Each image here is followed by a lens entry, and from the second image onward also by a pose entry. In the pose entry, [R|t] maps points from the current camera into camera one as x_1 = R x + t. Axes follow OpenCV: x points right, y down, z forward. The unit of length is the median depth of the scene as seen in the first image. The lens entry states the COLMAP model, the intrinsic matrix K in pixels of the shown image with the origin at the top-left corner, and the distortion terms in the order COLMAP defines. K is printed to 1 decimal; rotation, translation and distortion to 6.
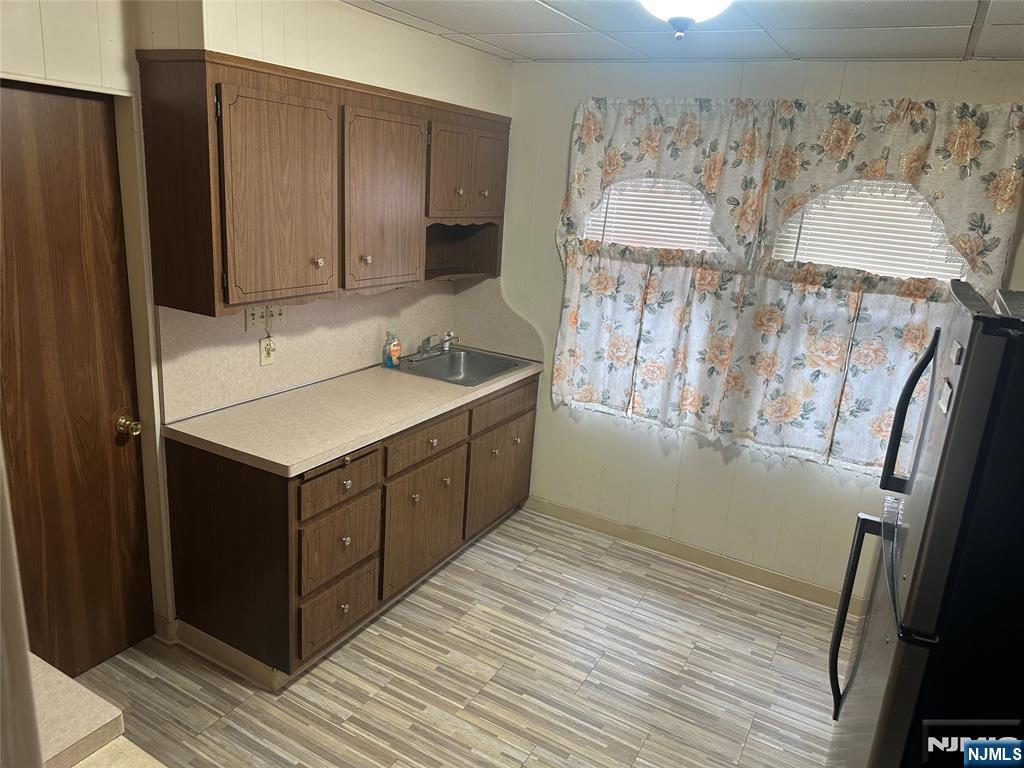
lens RADIAL K [[725.4, 0, 512.8], [0, 725.4, 377.9], [0, 0, 1]] dist [0.059264, -0.087107]
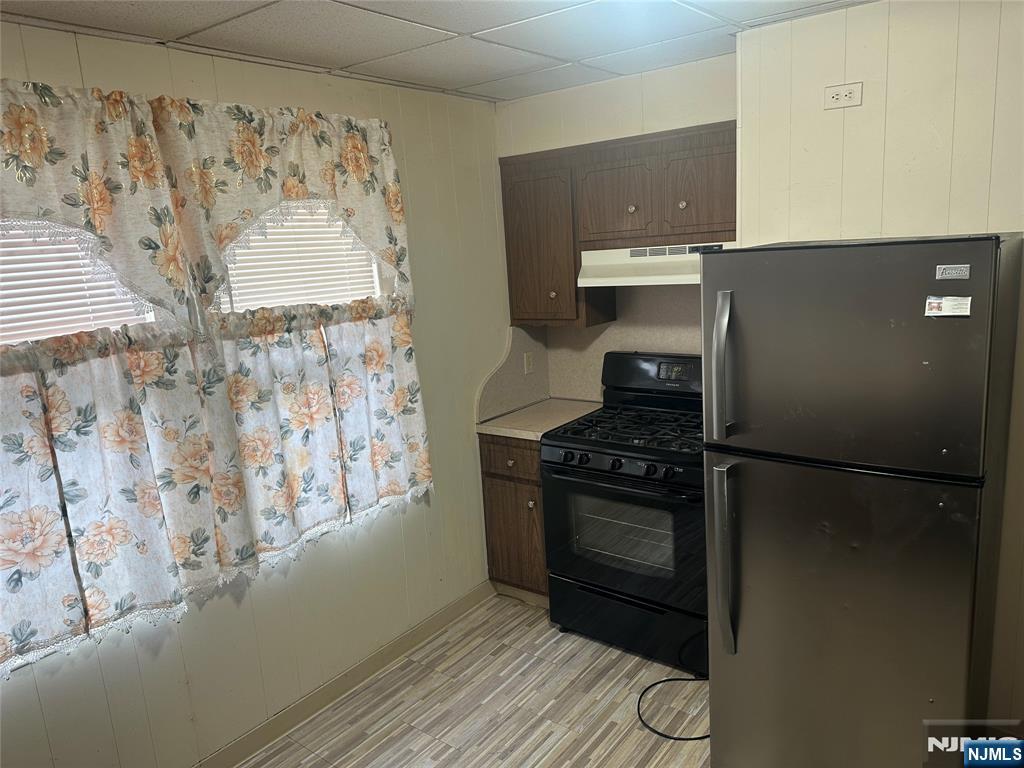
lens RADIAL K [[725.4, 0, 512.8], [0, 725.4, 377.9], [0, 0, 1]] dist [0.059264, -0.087107]
pose [[0.125562, -0.265246, 0.955970, -0.322235], [0.329056, 0.920183, 0.212097, -0.160300], [-0.935925, 0.287936, 0.202821, 0.585884]]
